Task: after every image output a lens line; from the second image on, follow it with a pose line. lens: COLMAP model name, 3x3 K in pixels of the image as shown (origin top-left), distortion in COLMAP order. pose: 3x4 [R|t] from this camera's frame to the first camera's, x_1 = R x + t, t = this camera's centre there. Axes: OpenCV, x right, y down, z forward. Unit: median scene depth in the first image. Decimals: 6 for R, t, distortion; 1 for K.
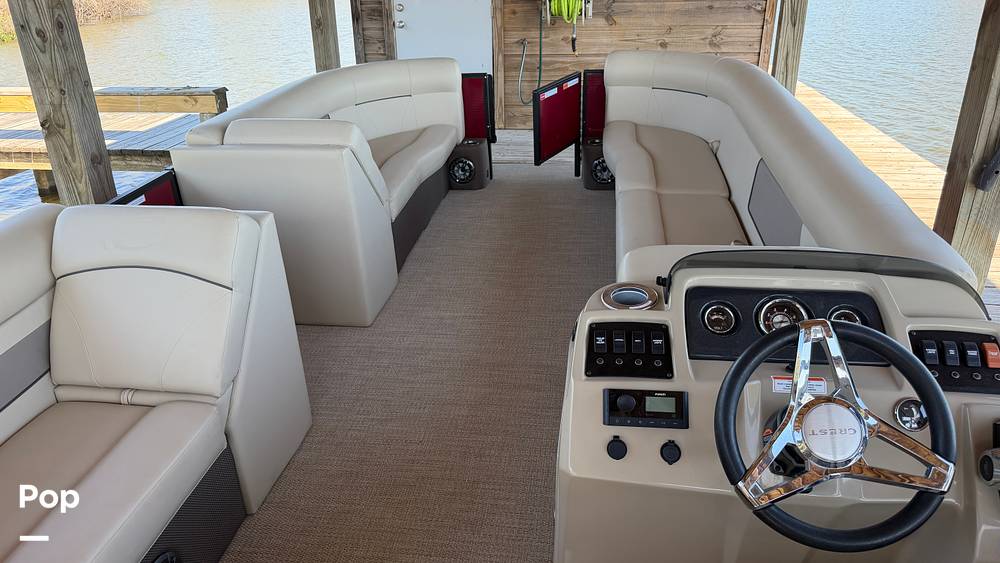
lens RADIAL K [[685.3, 0, 504.8], [0, 685.3, 299.8], [0, 0, 1]] dist [-0.001428, -0.019567]
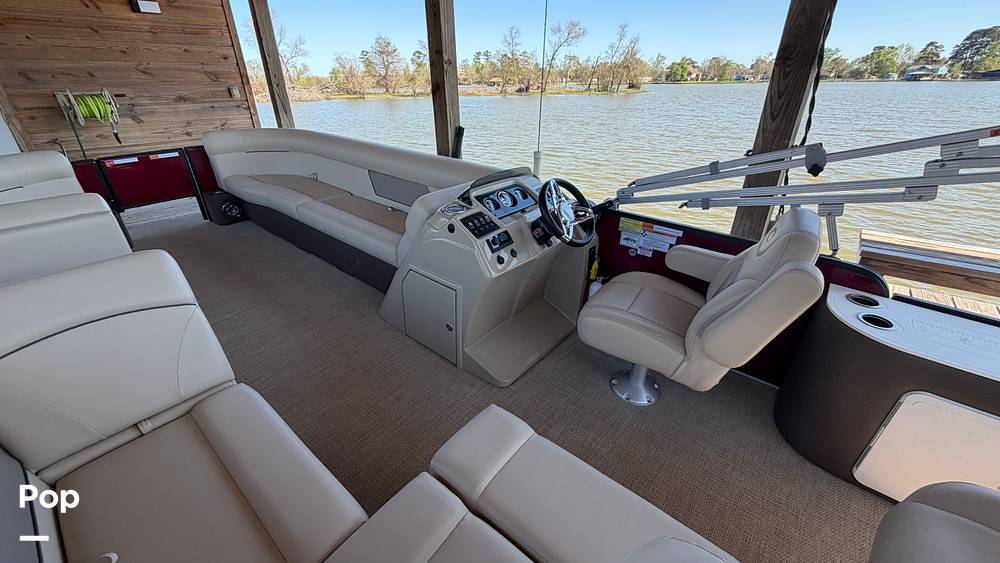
lens RADIAL K [[387.6, 0, 493.3], [0, 387.6, 282.3], [0, 0, 1]] dist [-0.003547, -0.002694]
pose [[0.529865, -0.370109, 0.763061, -0.651360], [0.365215, 0.911626, 0.188565, 0.015787], [-0.765416, 0.178768, 0.618208, 0.134143]]
